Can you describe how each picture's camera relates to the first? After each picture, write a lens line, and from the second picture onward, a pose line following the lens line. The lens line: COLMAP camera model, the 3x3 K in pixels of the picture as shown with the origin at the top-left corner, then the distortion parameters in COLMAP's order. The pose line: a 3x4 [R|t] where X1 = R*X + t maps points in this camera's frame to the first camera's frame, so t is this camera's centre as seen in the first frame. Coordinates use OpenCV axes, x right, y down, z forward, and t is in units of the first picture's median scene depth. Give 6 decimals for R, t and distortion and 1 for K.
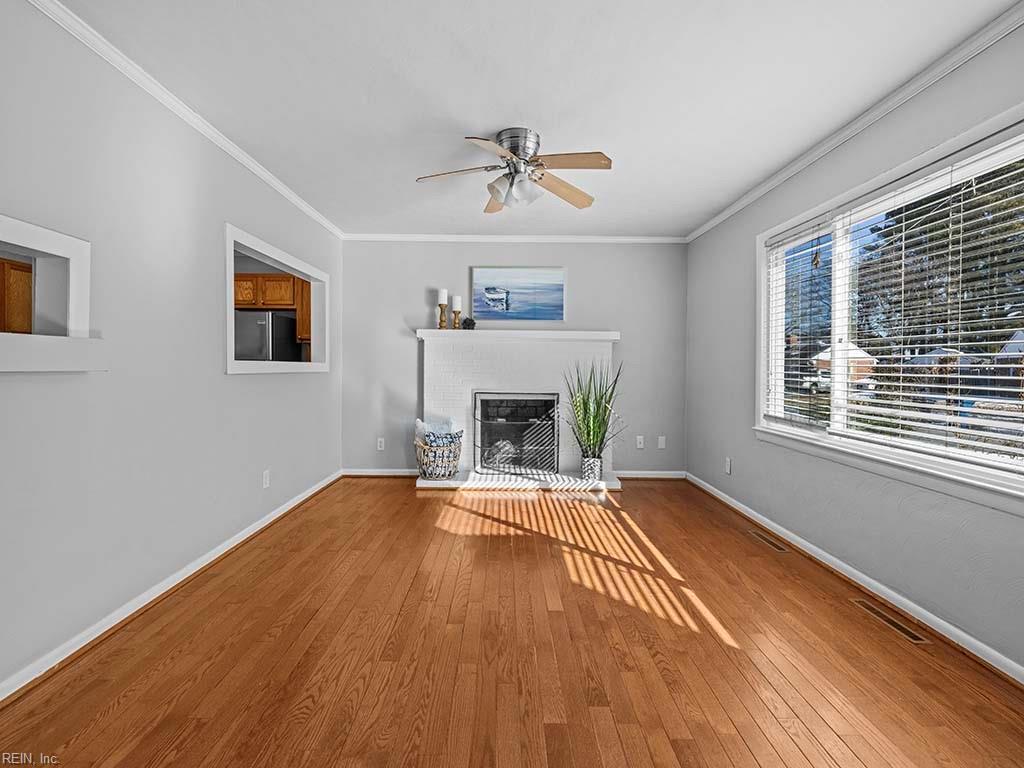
lens RADIAL K [[430.5, 0, 507.1], [0, 430.5, 370.0], [0, 0, 1]] dist [0.001415, 0.000539]
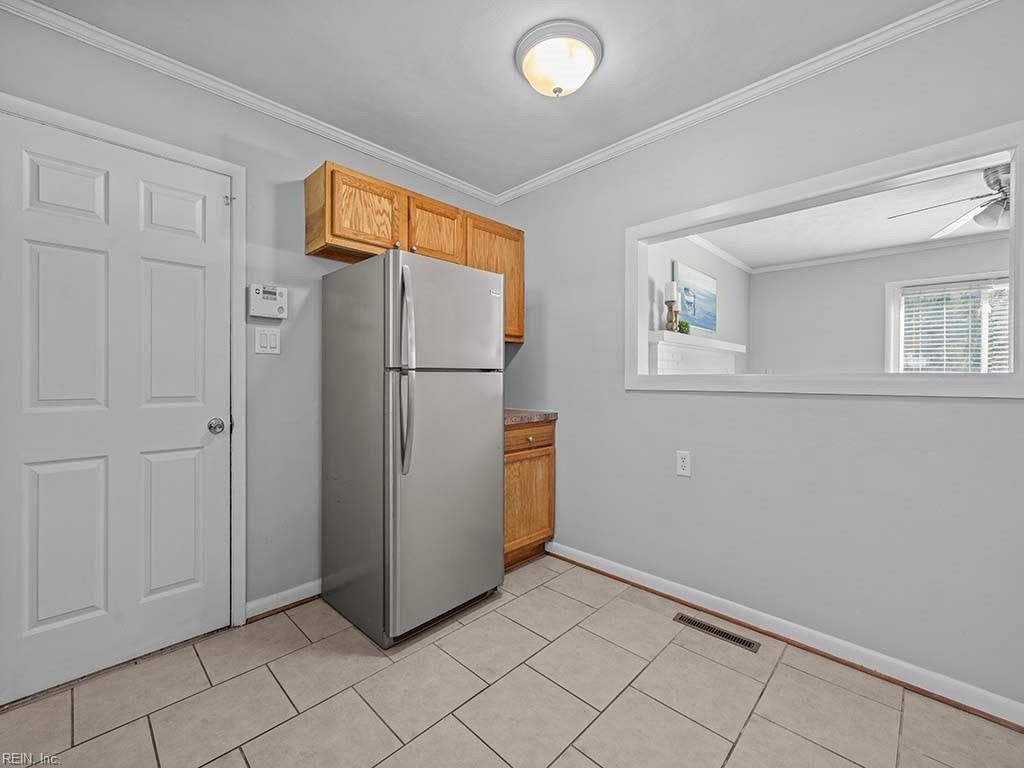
lens RADIAL K [[427.6, 0, 505.2], [0, 427.6, 377.1], [0, 0, 1]] dist [0.001321, 0.000383]
pose [[0.709267, -0.006743, 0.704908, -0.979751], [0.009143, 0.999958, 0.000365, -0.015361], [-0.704881, 0.006186, 0.709299, 0.691722]]
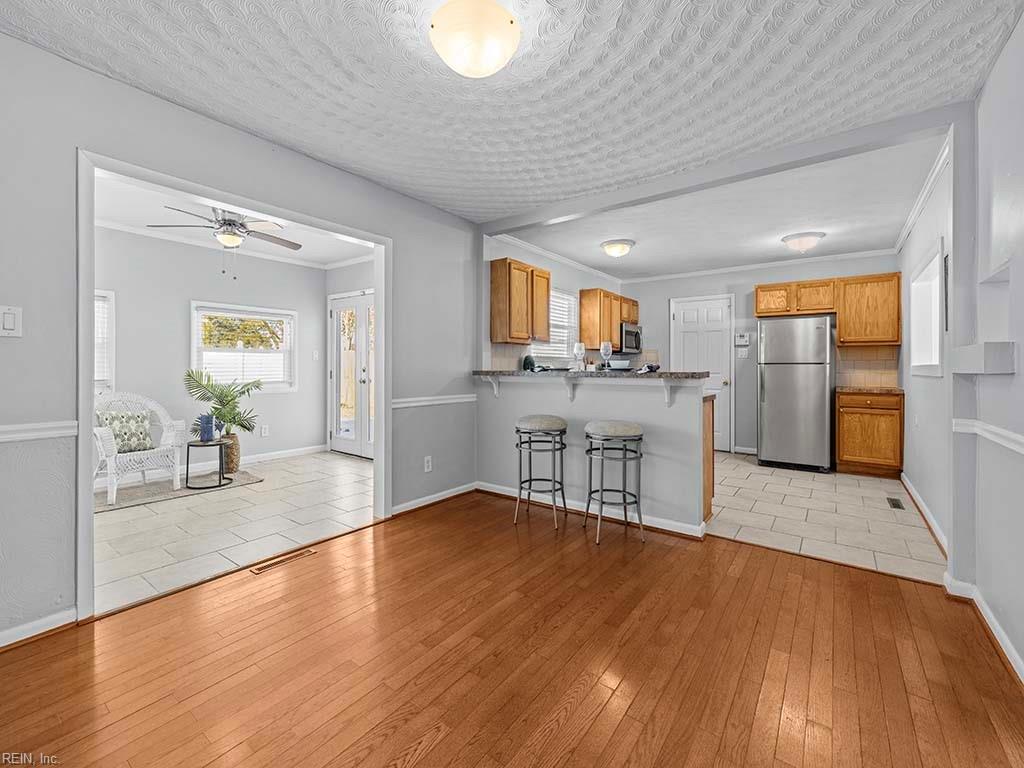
lens RADIAL K [[438.2, 0, 509.0], [0, 438.2, 364.4], [0, 0, 1]] dist [0.001678, 0.000422]
pose [[0.798031, -0.005252, -0.602593, -0.571482], [-0.004627, 0.999879, -0.014842, -0.000250], [0.602599, 0.014633, 0.797910, -0.337389]]
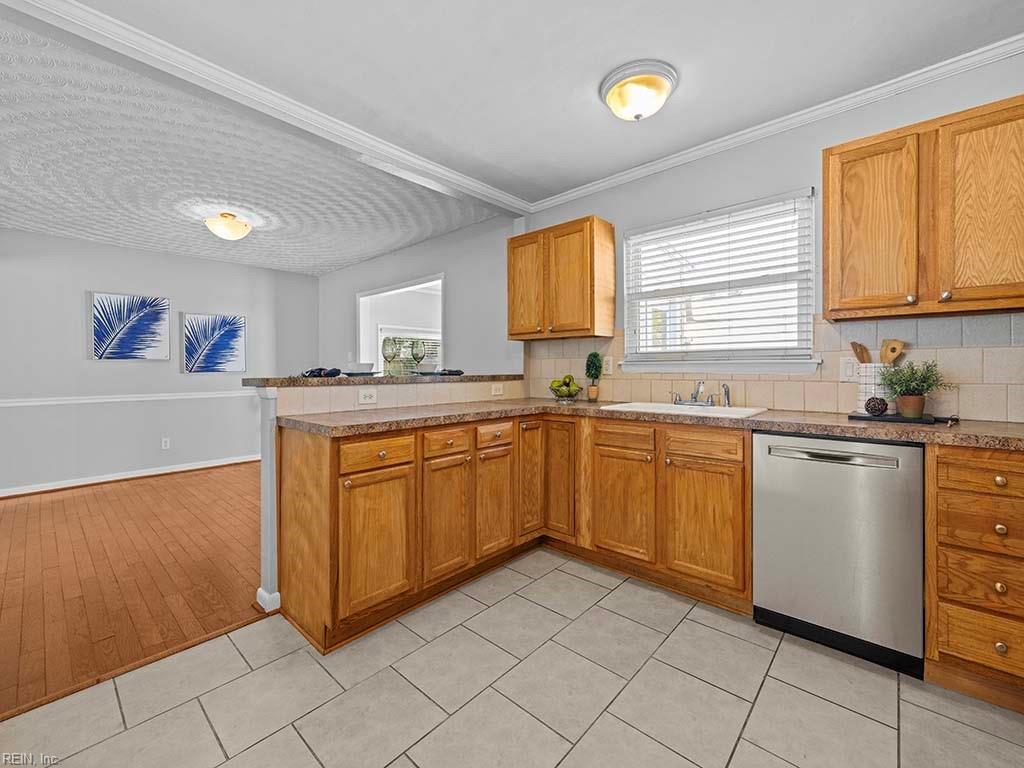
lens RADIAL K [[430.5, 0, 507.1], [0, 430.5, 370.0], [0, 0, 1]] dist [0.001415, 0.000539]
pose [[-0.679263, -0.000162, -0.733895, -0.576903], [-0.006017, 0.999968, 0.005348, -0.014608], [0.733870, 0.008048, -0.679242, 0.982799]]
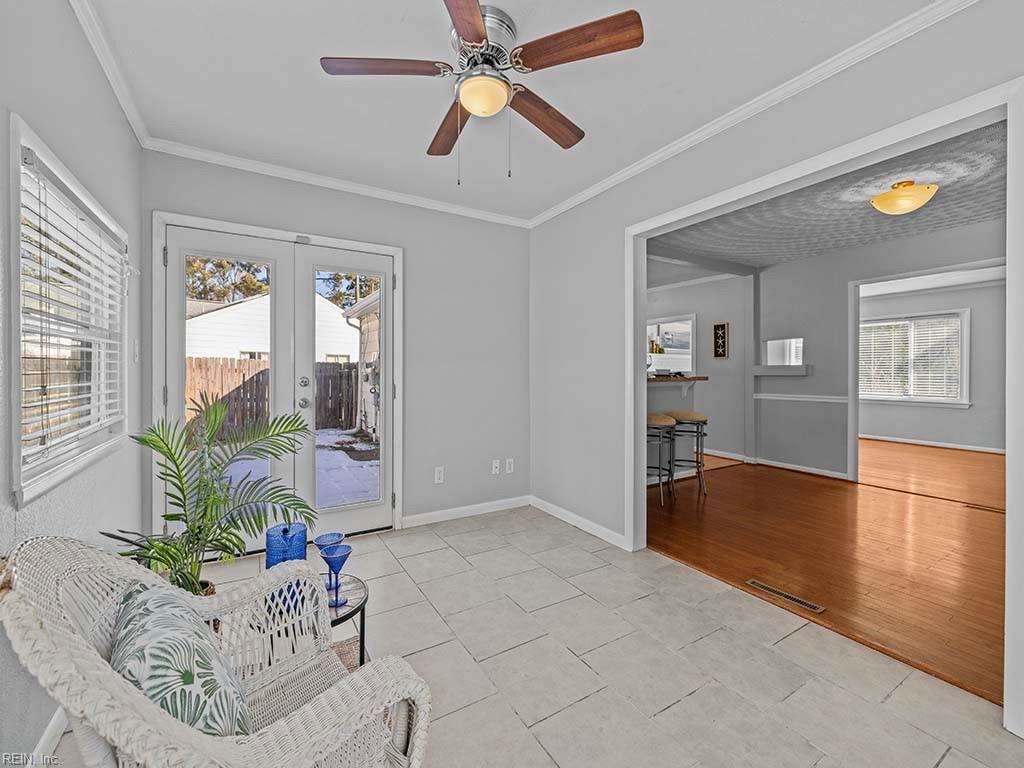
lens RADIAL K [[430.5, 0, 507.1], [0, 430.5, 370.0], [0, 0, 1]] dist [0.001415, 0.000539]
pose [[0.857953, -0.003883, 0.513714, -1.780679], [0.009389, 0.999923, -0.008121, -0.012625], [-0.513643, 0.011791, 0.857923, -0.320989]]
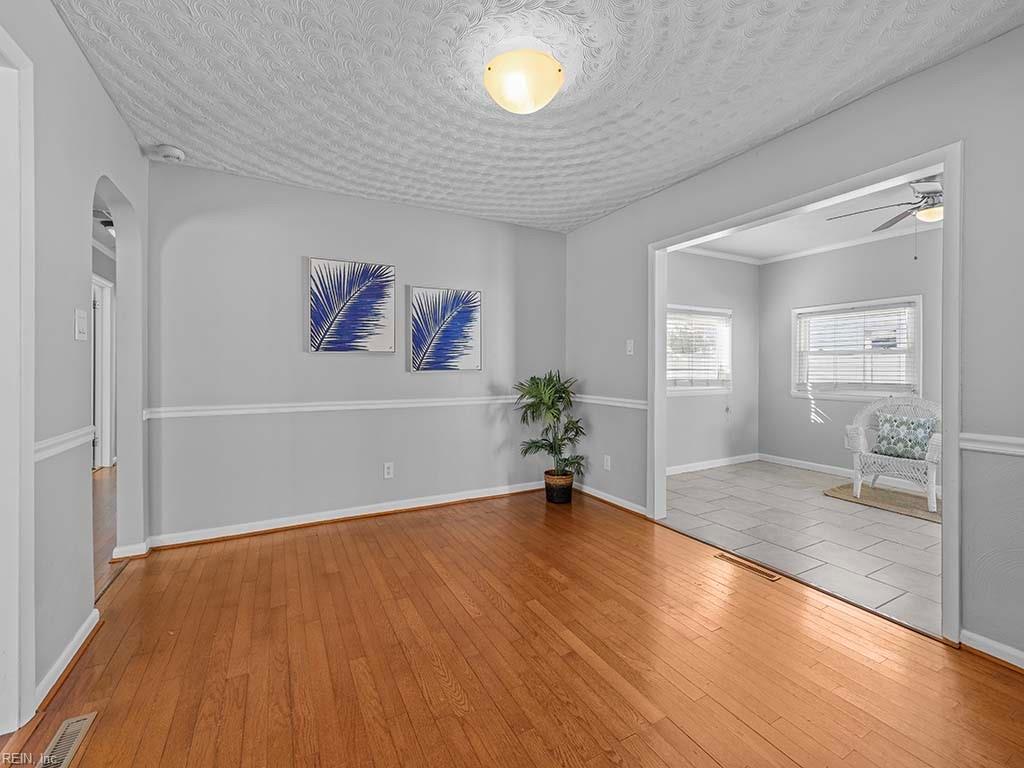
lens RADIAL K [[429.9, 0, 504.5], [0, 429.9, 367.7], [0, 0, 1]] dist [-0.001437, -0.000012]
pose [[-0.885058, -0.007725, -0.465417, -0.615654], [-0.012520, 0.999896, 0.007212, -0.009763], [0.465312, 0.012210, -0.885062, 0.346756]]
